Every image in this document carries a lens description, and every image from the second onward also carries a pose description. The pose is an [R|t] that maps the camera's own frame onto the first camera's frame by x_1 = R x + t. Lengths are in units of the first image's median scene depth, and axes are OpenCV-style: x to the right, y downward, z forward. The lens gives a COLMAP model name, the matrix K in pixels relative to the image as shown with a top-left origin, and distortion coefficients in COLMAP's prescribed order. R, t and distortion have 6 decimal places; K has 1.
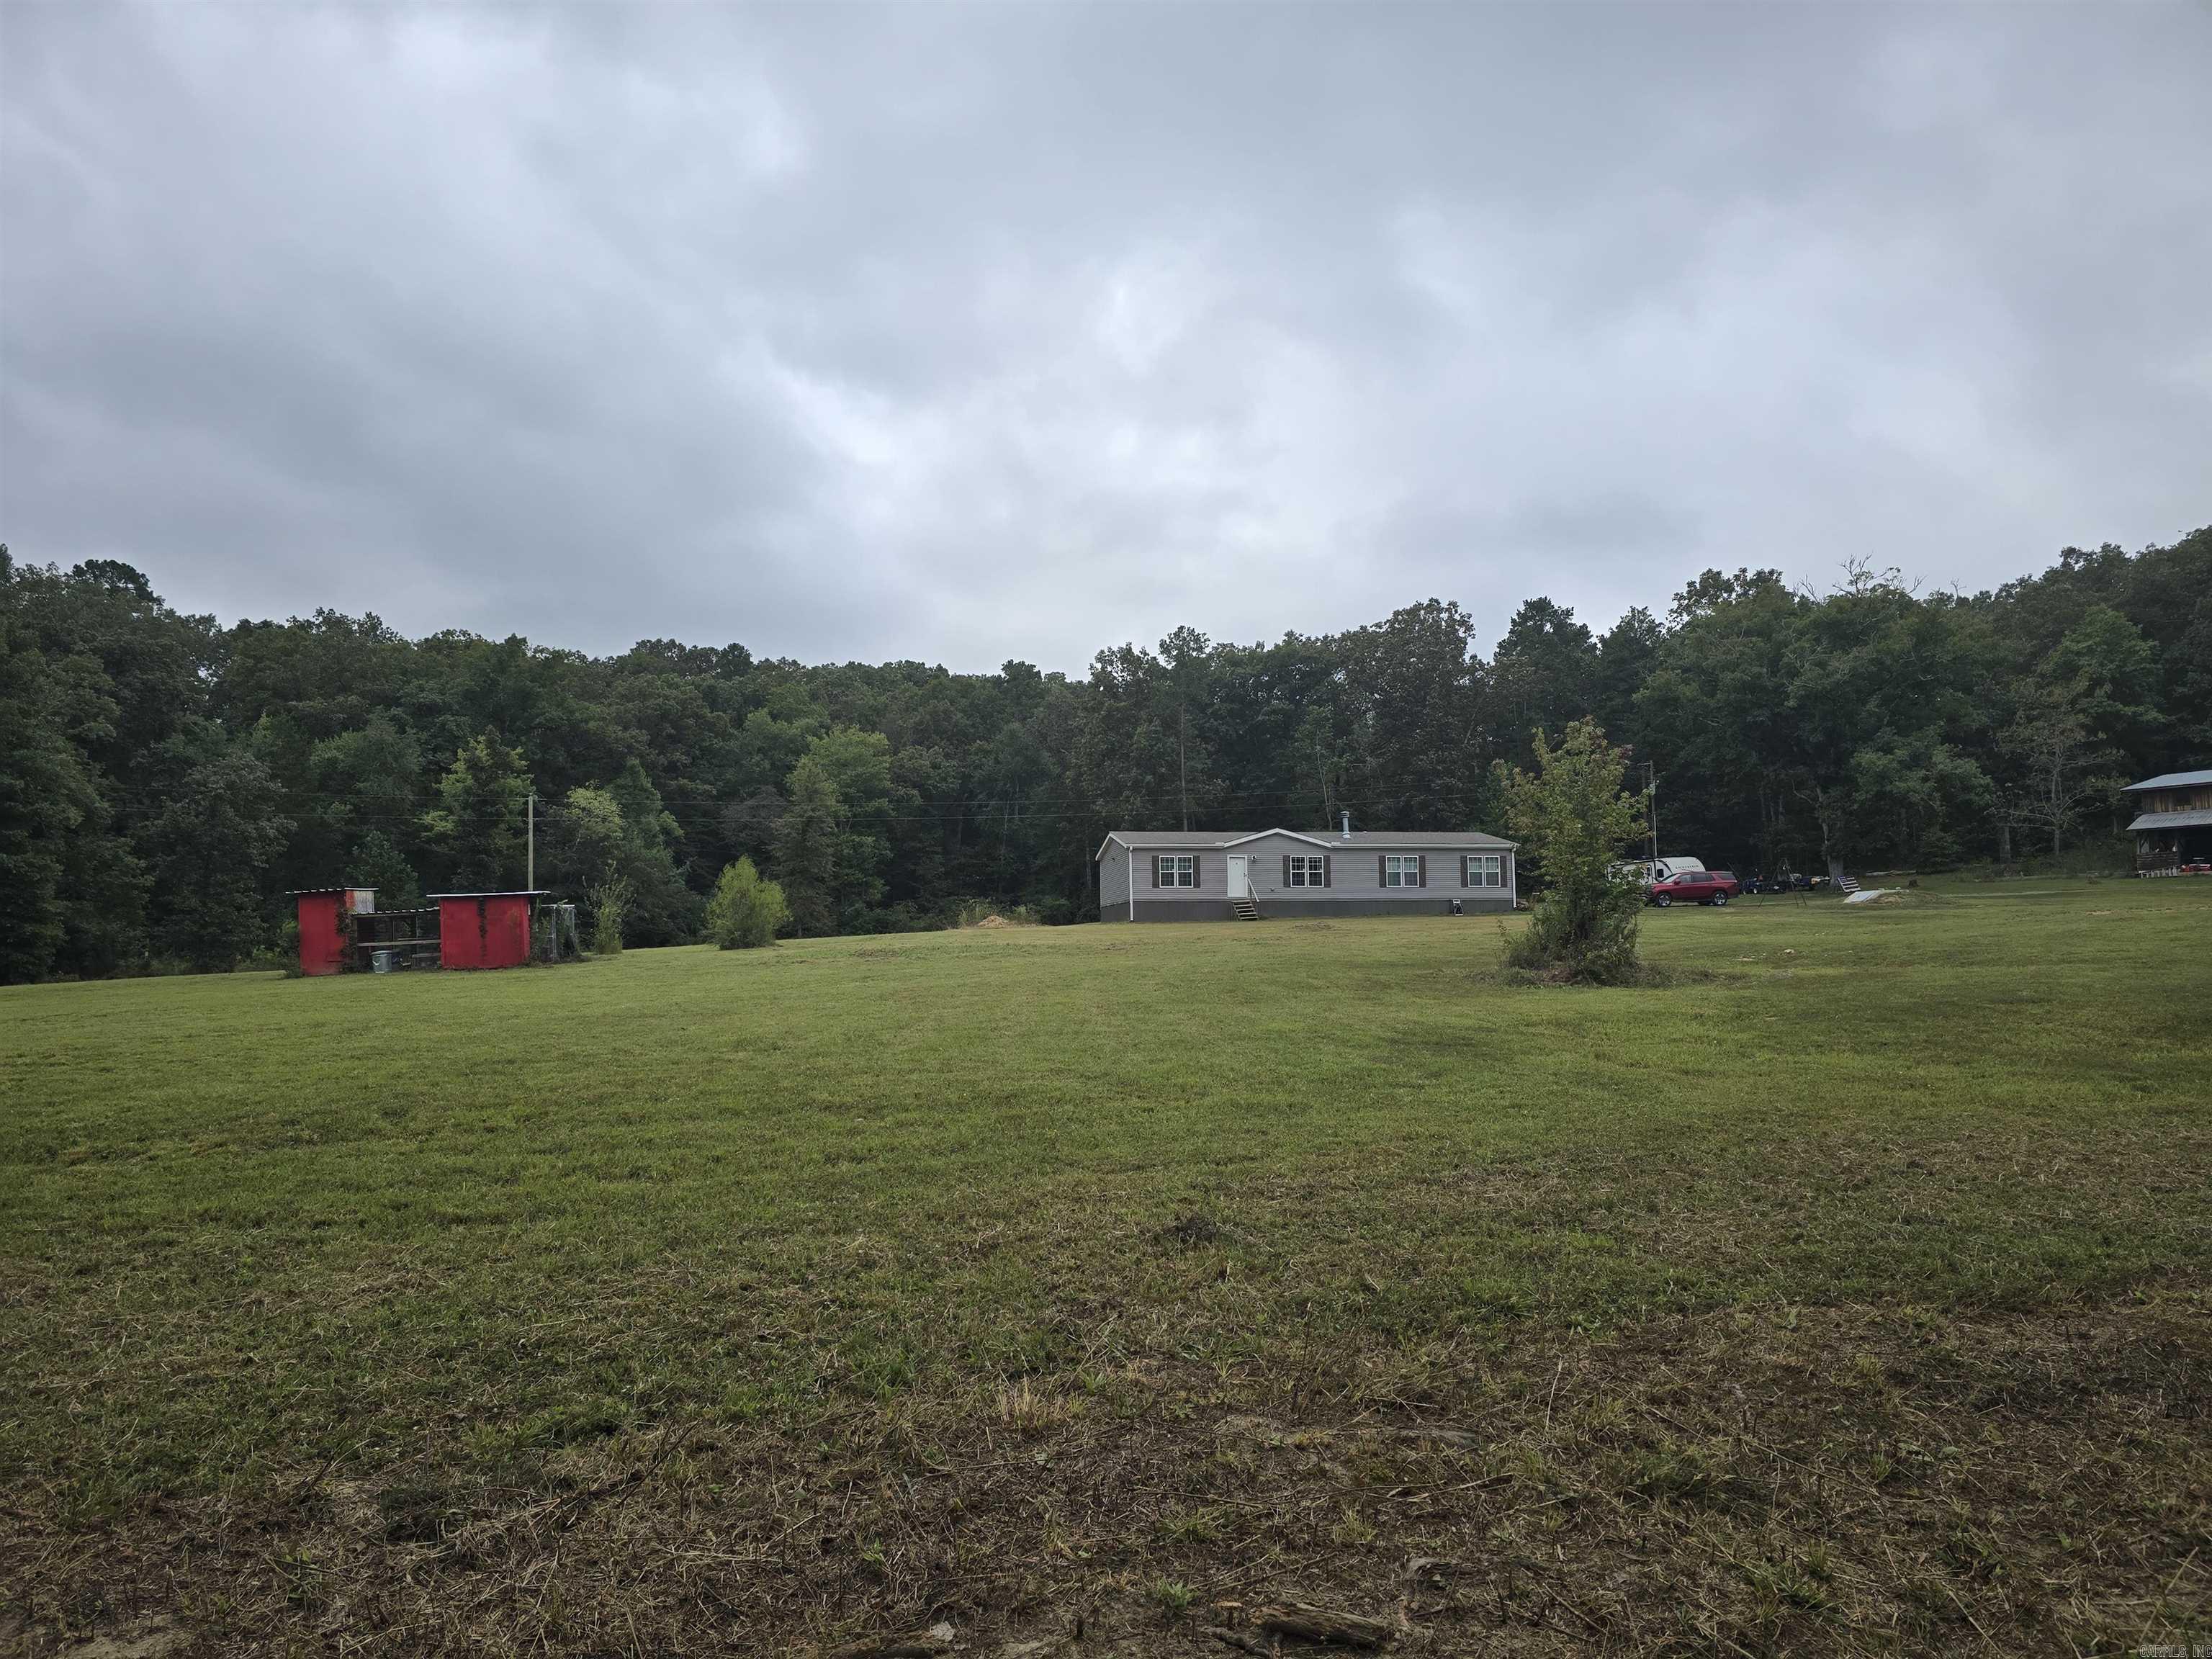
lens RADIAL K [[1462.1, 0, 1056.2], [0, 1462.1, 825.7], [0, 0, 1]] dist [0.057622, -0.052753]
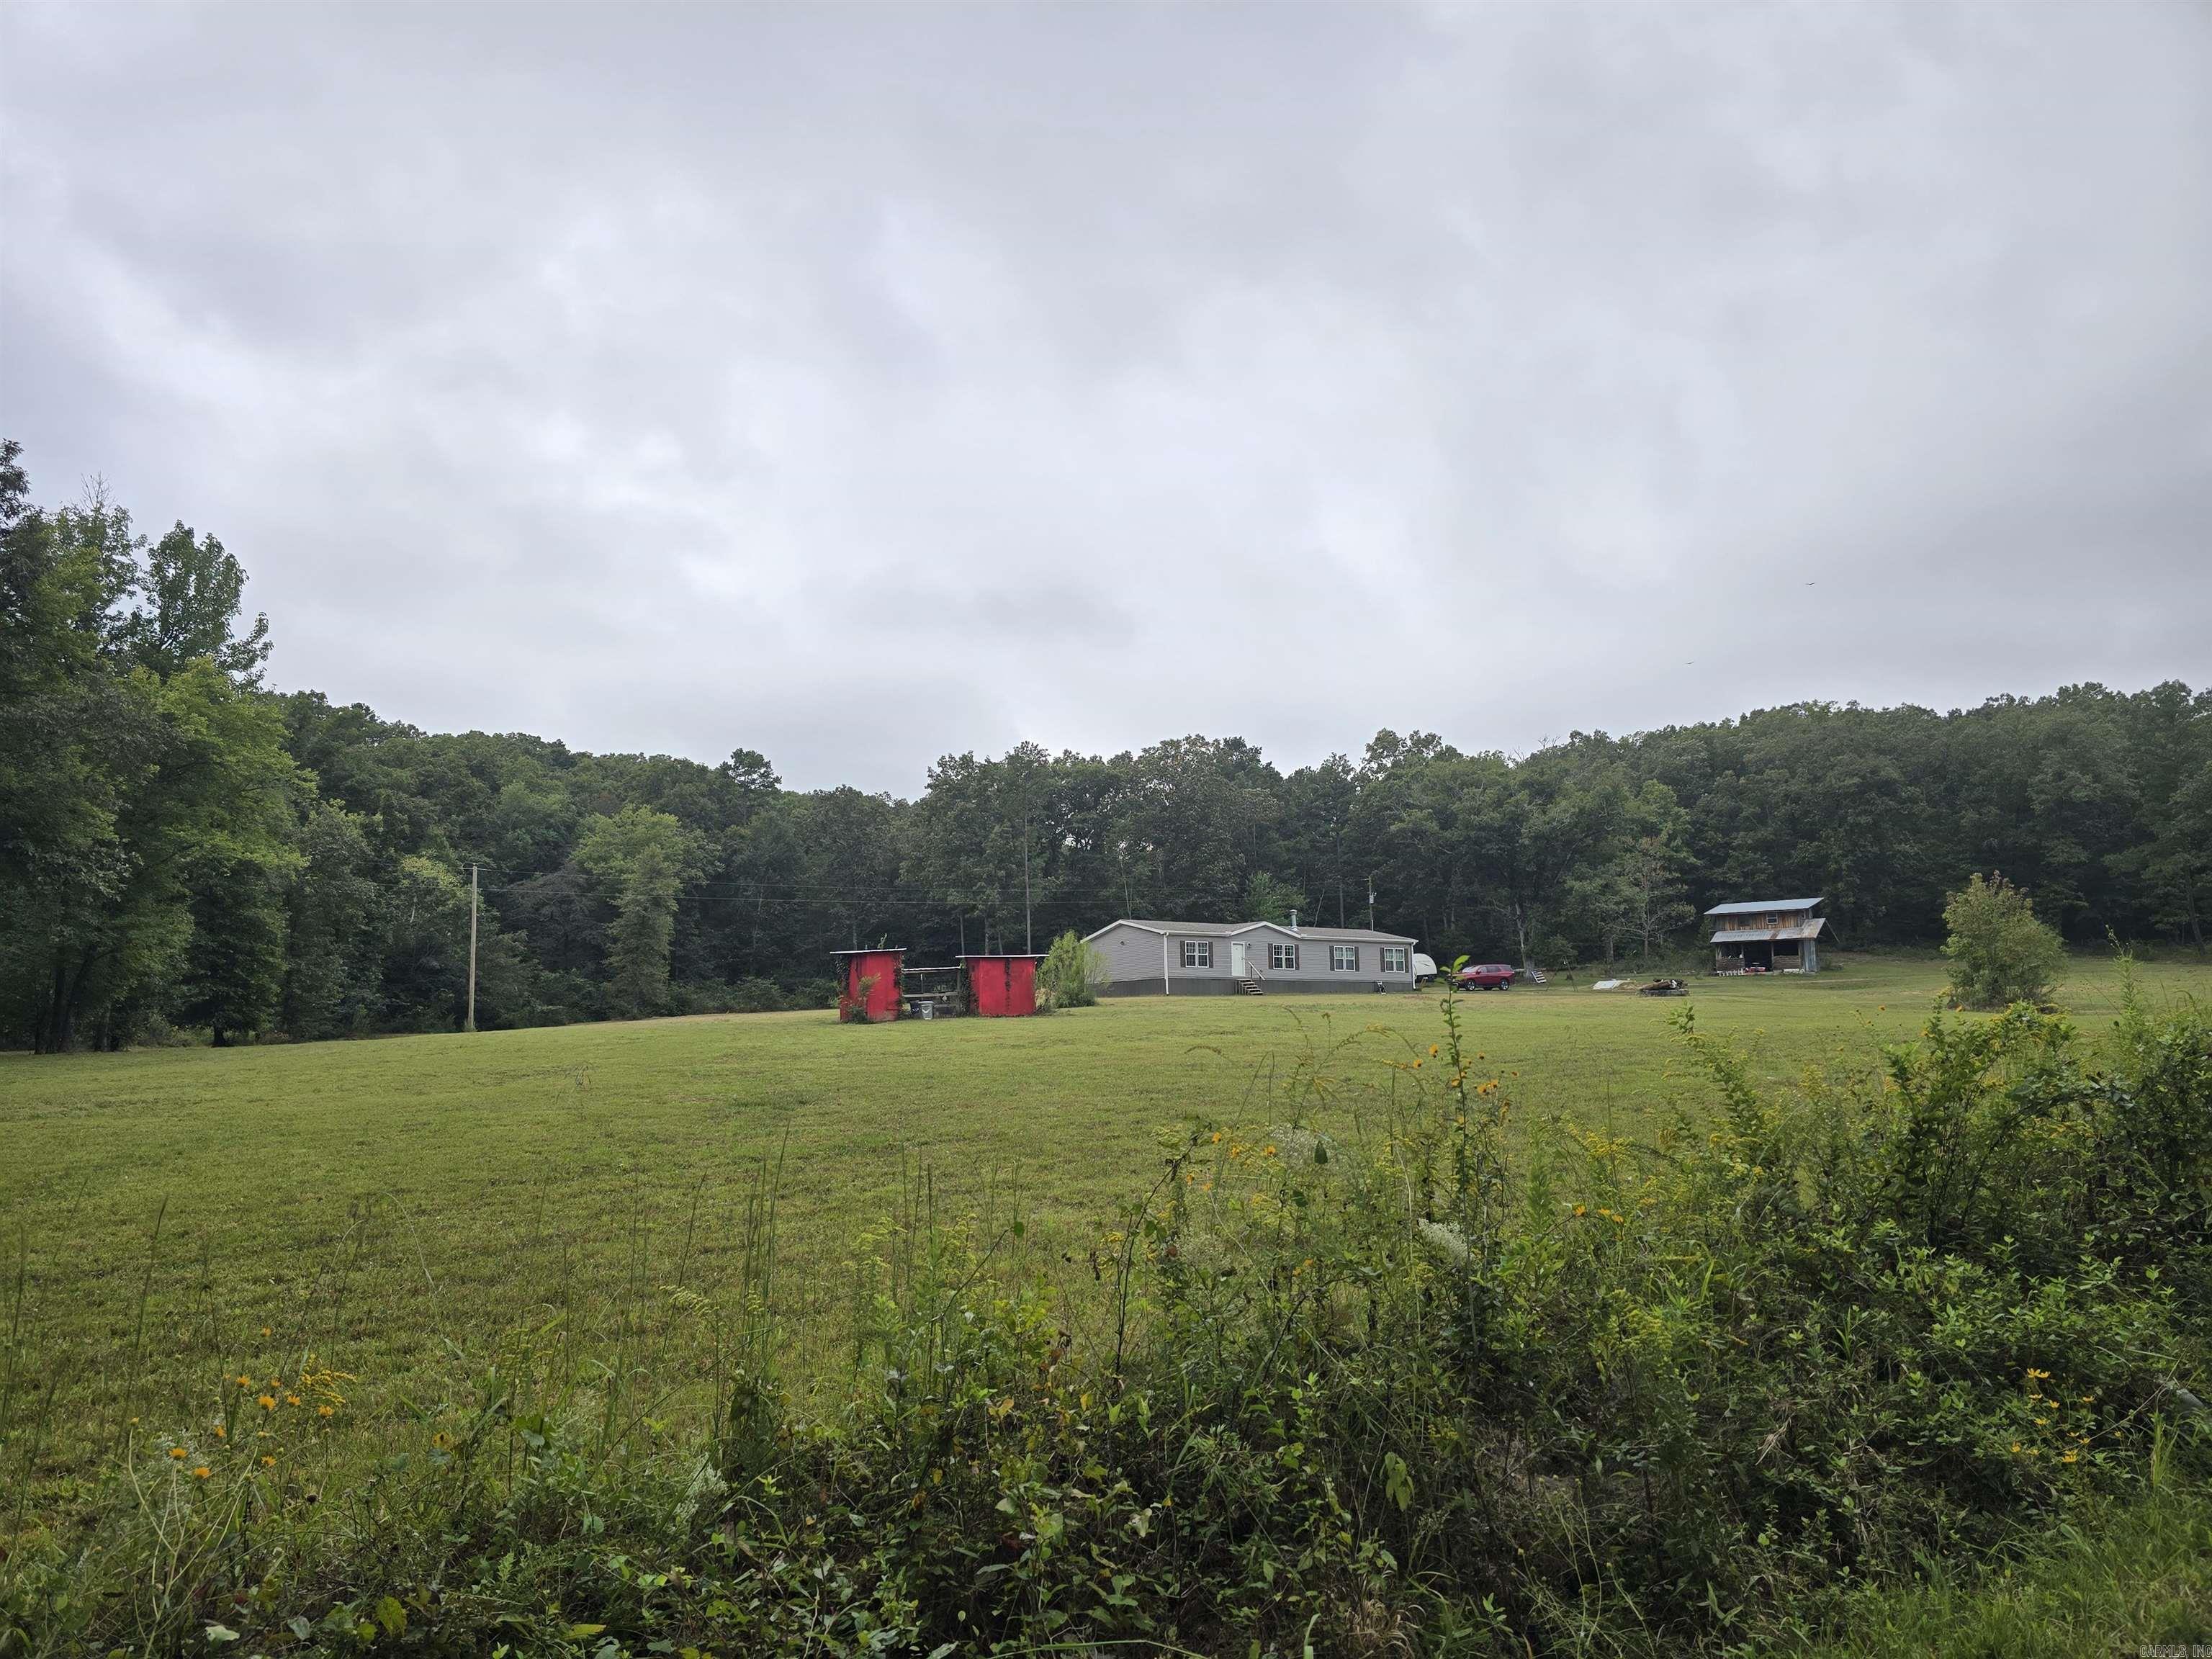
lens RADIAL K [[1462.1, 0, 1057.9], [0, 1462.1, 806.6], [0, 0, 1]] dist [0.057622, -0.052753]
pose [[0.926153, 0.060932, 0.372194, -0.523925], [-0.032646, 0.996111, -0.081839, 0.012967], [-0.375733, 0.063645, 0.924540, -0.110981]]
